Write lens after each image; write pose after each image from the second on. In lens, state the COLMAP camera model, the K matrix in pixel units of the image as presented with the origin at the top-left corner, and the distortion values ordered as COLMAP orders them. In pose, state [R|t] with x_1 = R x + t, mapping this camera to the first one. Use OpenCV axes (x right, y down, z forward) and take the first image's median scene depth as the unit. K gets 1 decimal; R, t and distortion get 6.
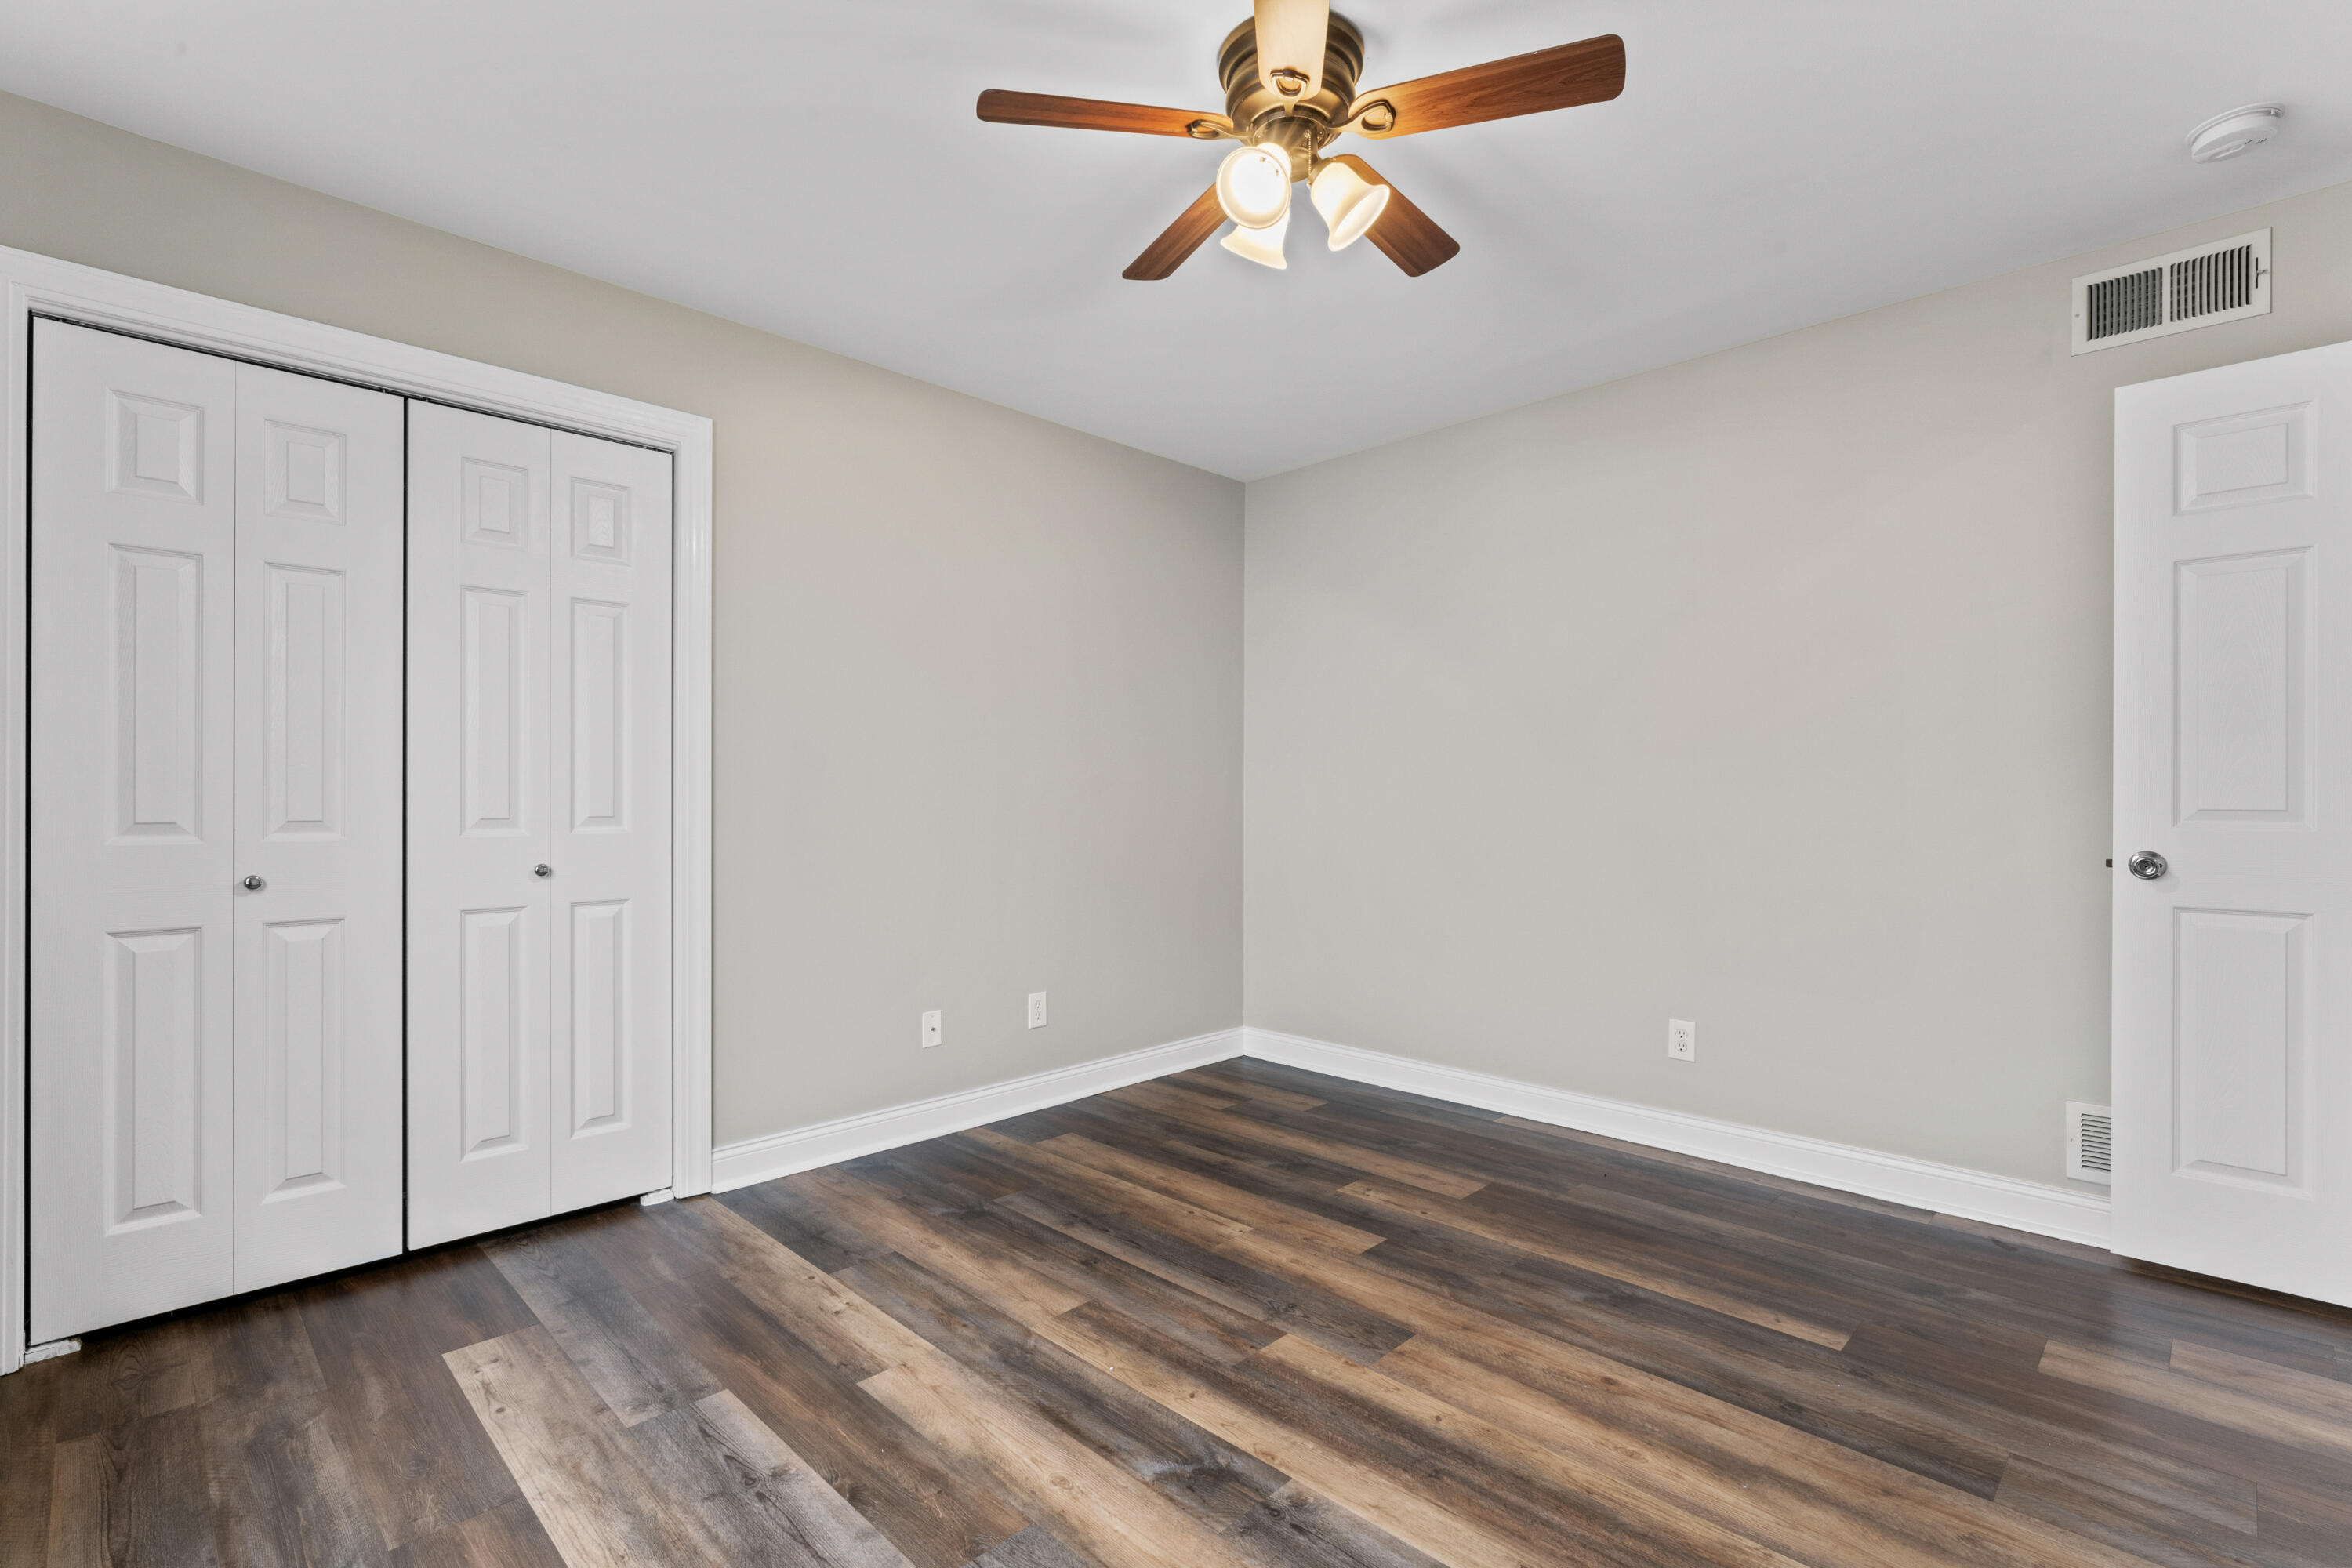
lens RADIAL K [[1068.2, 0, 1165.6], [0, 1068.2, 779.3], [0, 0, 1]] dist [-0.002974, 0.000392]
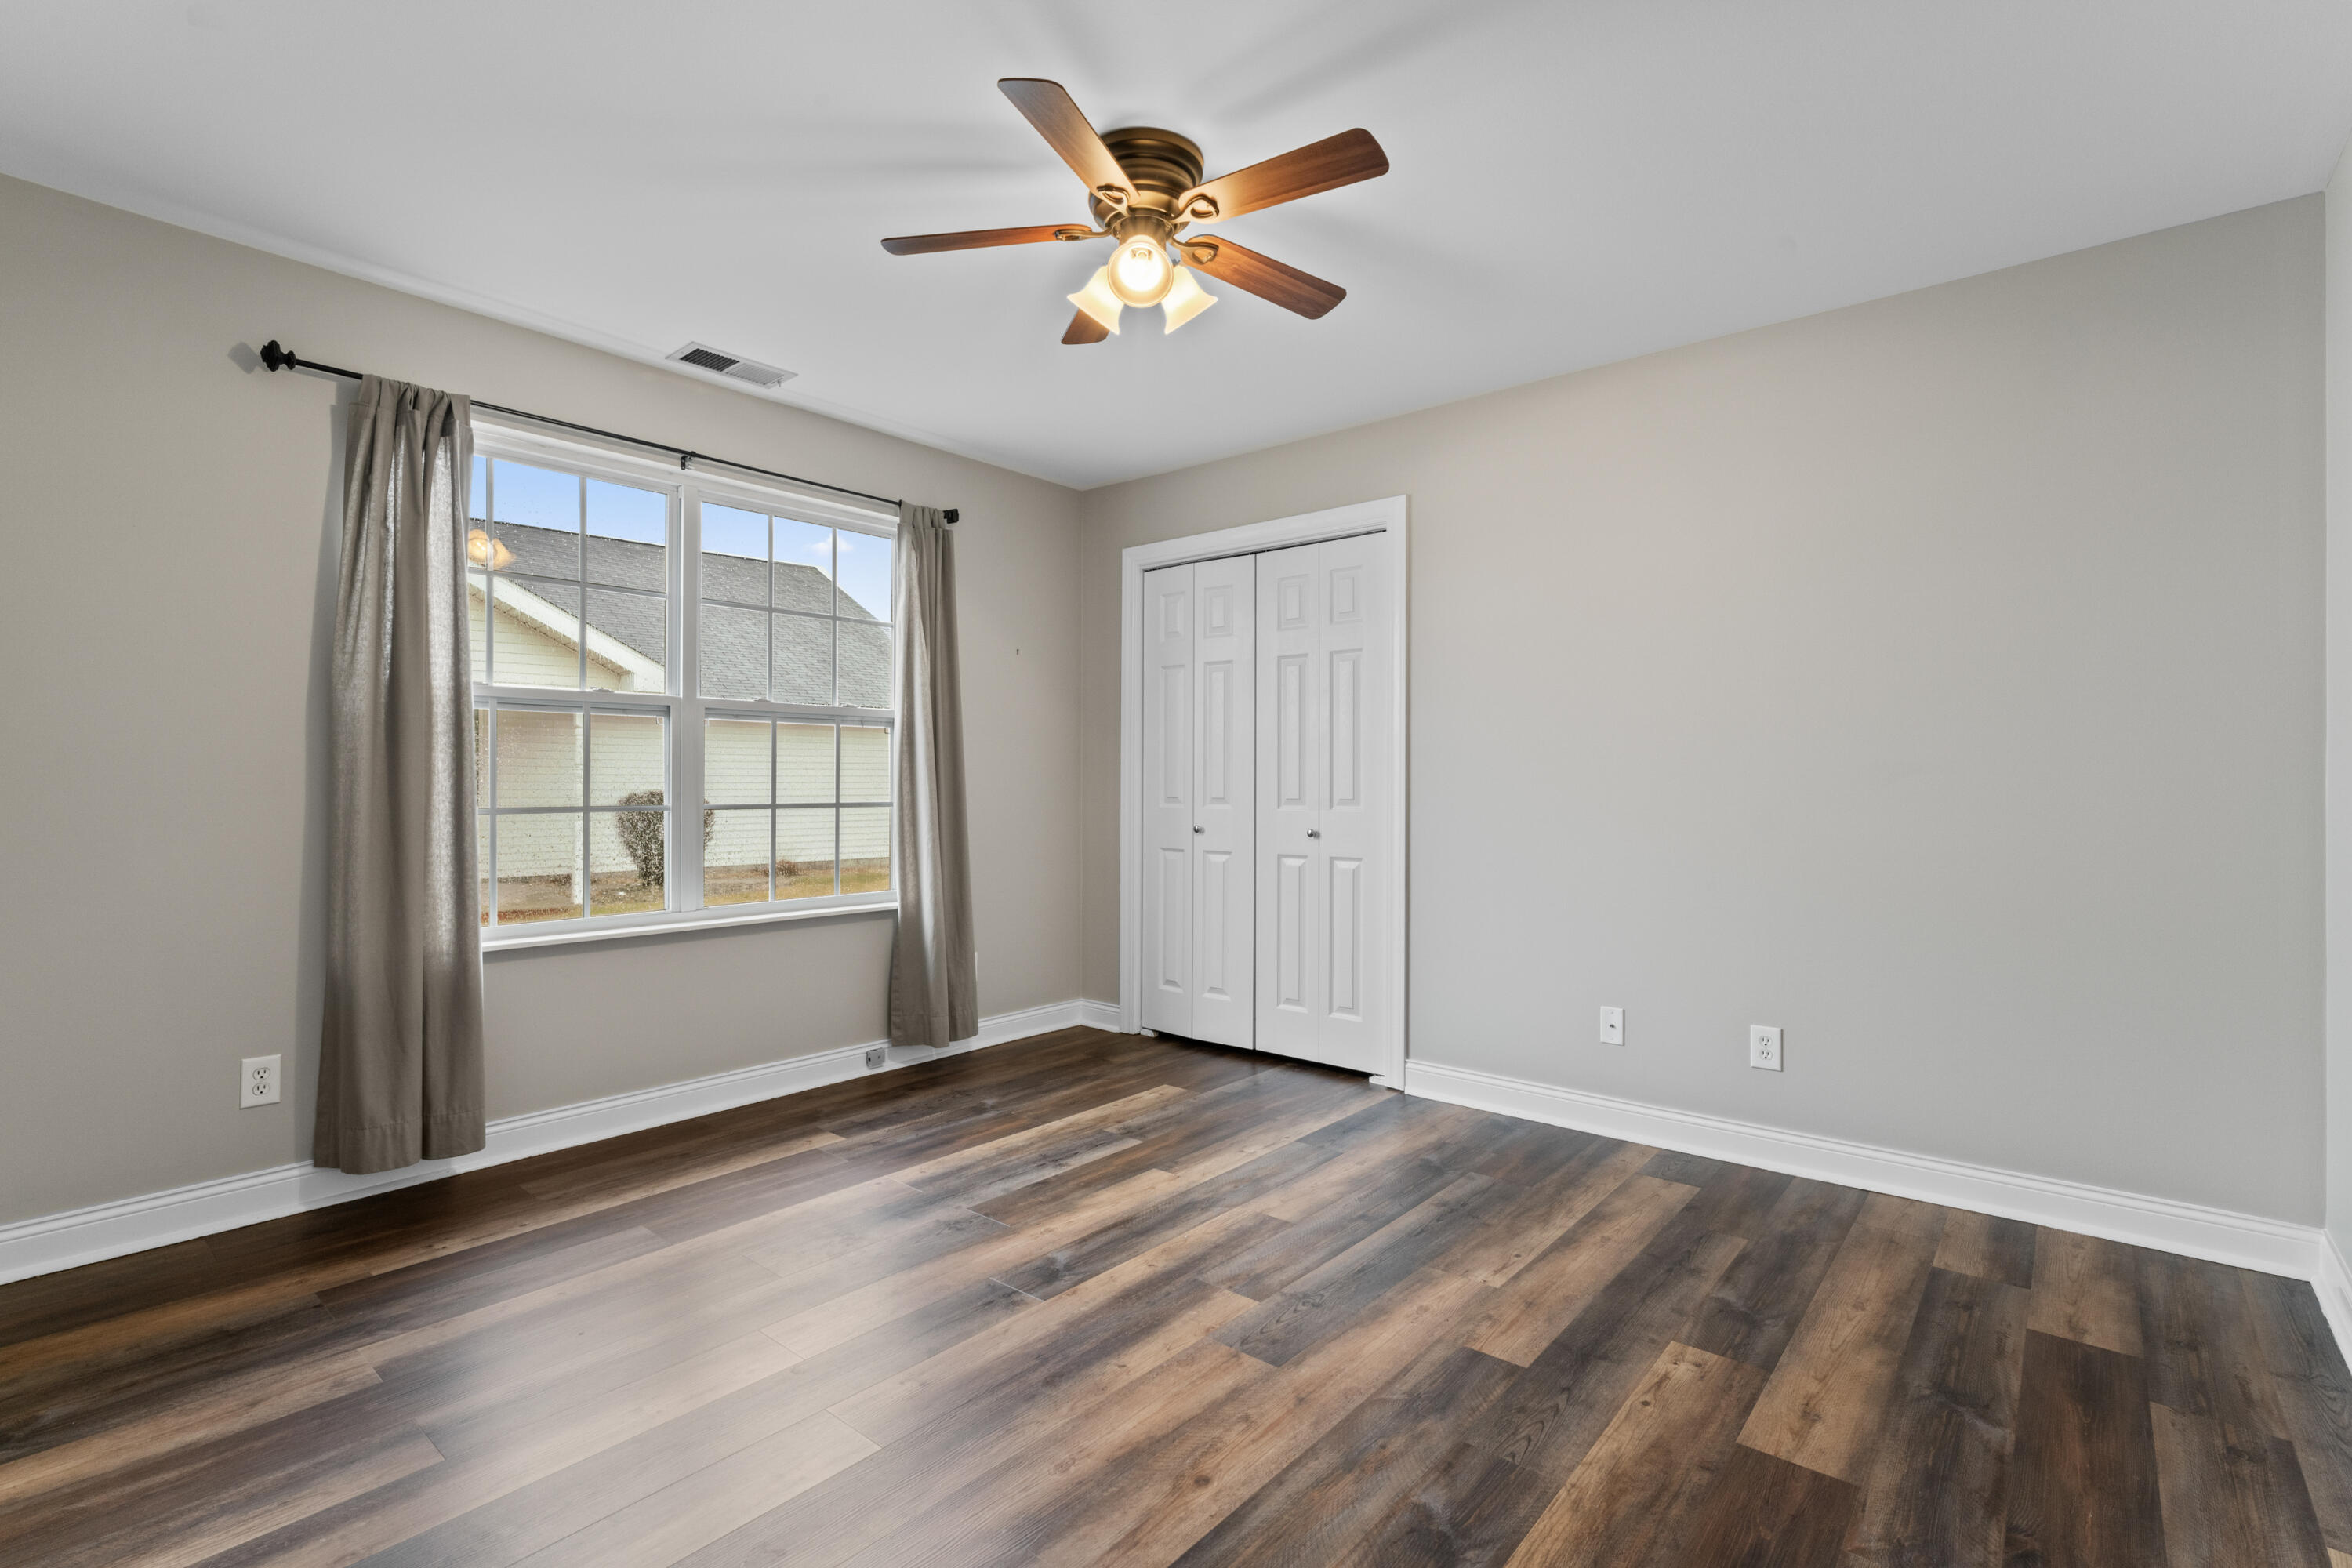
lens RADIAL K [[1068.2, 0, 1169.7], [0, 1068.2, 768.8], [0, 0, 1]] dist [-0.002974, 0.000392]
pose [[0.084260, -0.012919, -0.996360, 0.956221], [0.012177, 0.999855, -0.011934, 0.008493], [0.996369, -0.011127, 0.084405, 0.689440]]
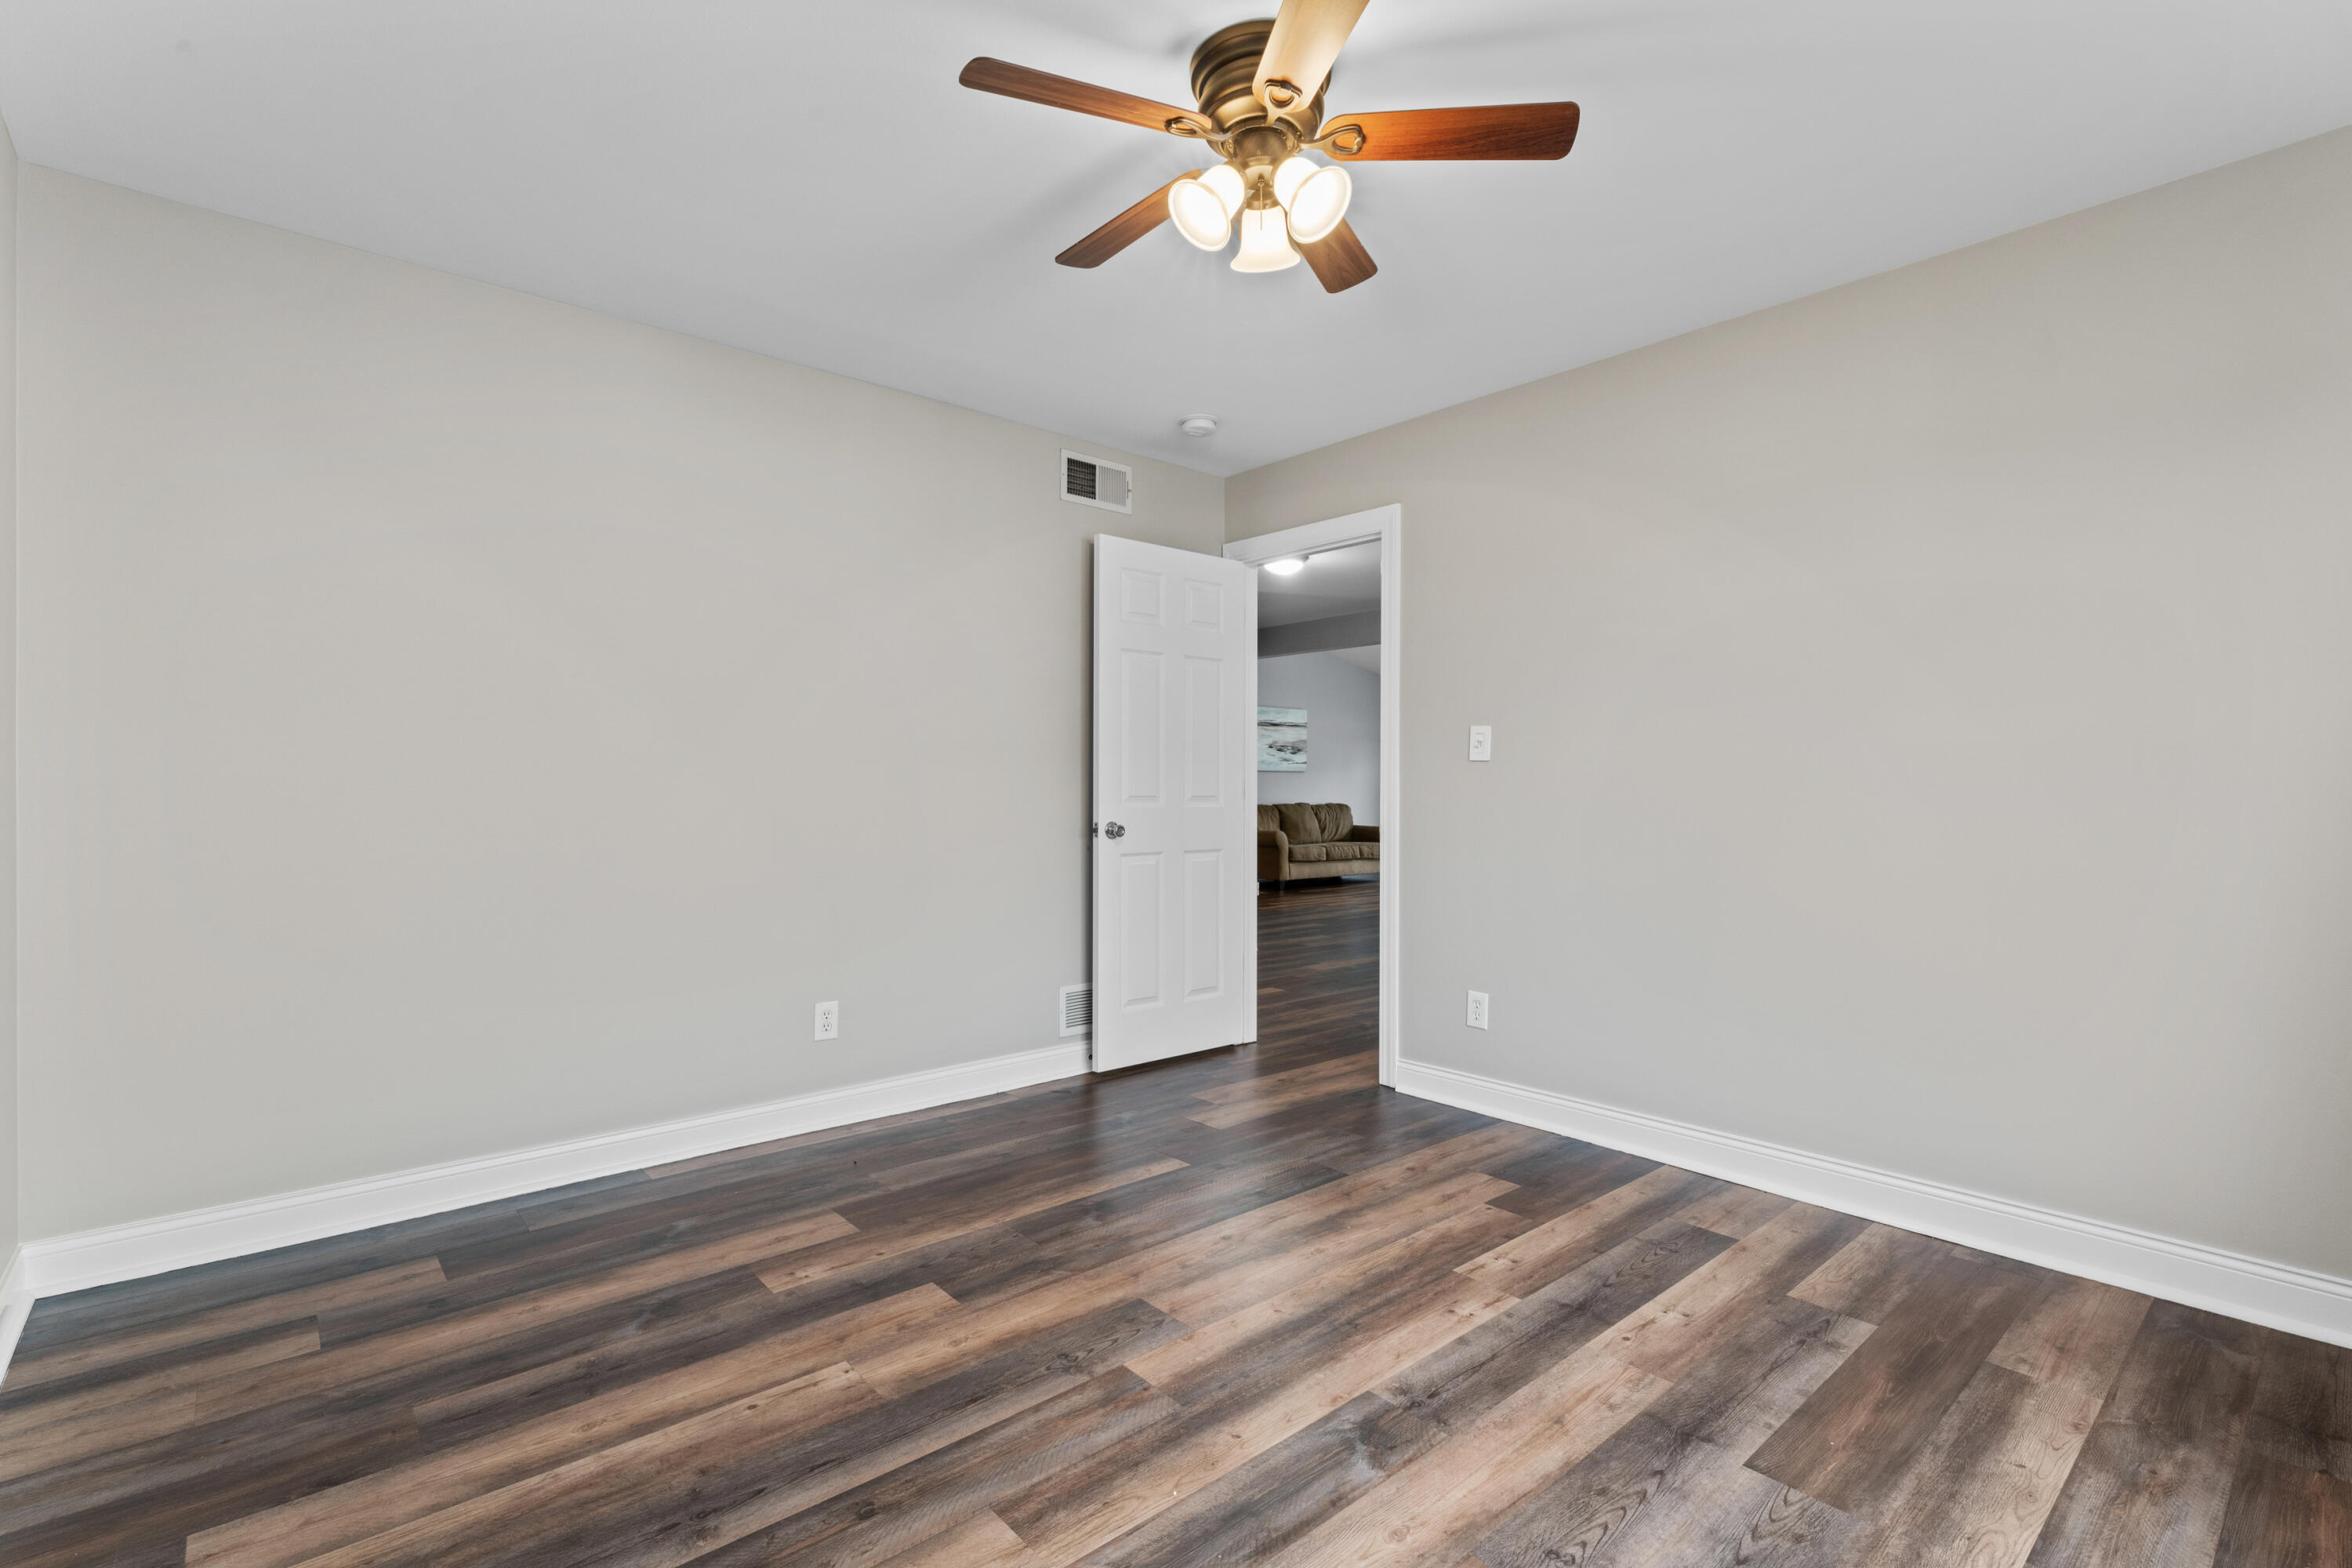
lens RADIAL K [[1068.2, 0, 1167.6], [0, 1068.2, 787.0], [0, 0, 1]] dist [-0.002974, 0.000392]
pose [[0.071312, 0.000163, 0.997454, -0.676300], [-0.018217, 0.999833, 0.001139, 0.009636], [-0.997288, -0.018252, 0.071303, 0.750126]]
